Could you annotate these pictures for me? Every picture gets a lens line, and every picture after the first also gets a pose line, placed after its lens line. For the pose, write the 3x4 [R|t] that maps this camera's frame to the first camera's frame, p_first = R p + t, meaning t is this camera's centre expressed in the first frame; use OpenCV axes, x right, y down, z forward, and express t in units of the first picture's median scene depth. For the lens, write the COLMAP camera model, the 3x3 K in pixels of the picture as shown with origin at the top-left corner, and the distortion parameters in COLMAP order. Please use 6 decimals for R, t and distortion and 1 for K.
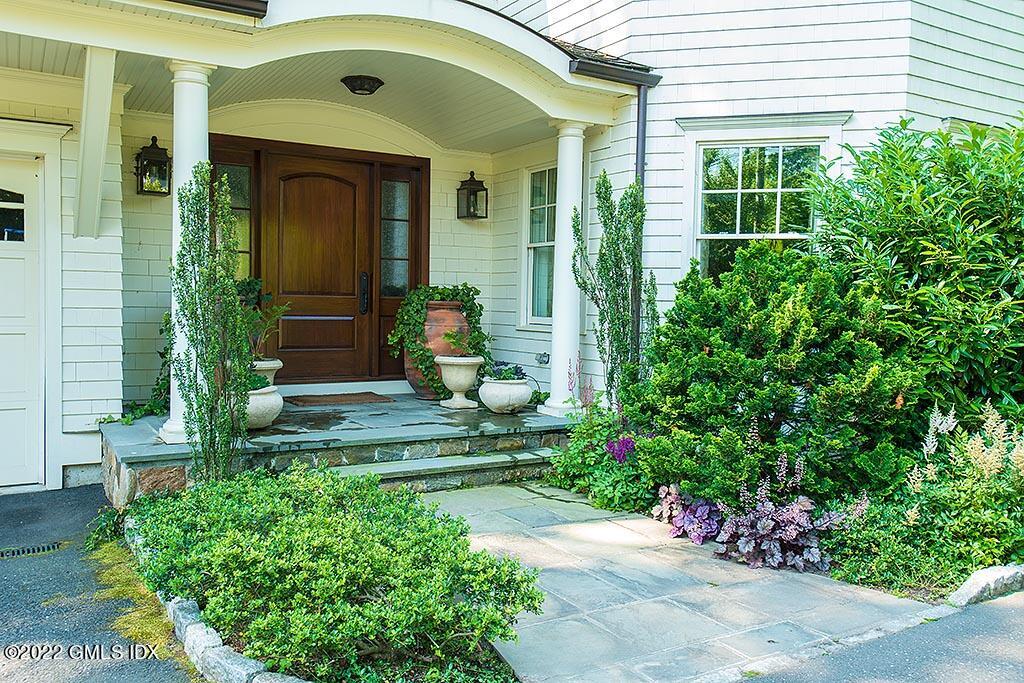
lens RADIAL K [[850.3, 0, 512.0], [0, 850.3, 341.5], [0, 0, 1]] dist [0.002542, 0.000592]
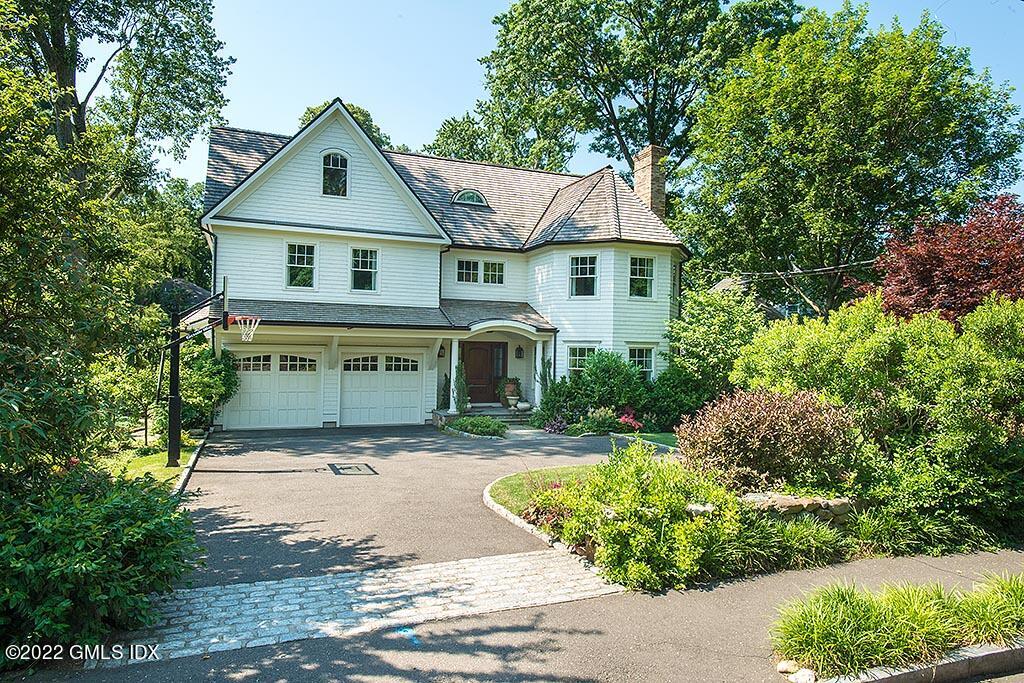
lens RADIAL K [[691.4, 0, 512.0], [0, 691.4, 341.5], [0, 0, 1]] dist [0.000141, -0.000012]
pose [[0.989635, -0.001004, -0.143604, 0.417875], [-0.007332, 0.998318, -0.057505, -0.056184], [0.143420, 0.057962, 0.987963, -2.321898]]
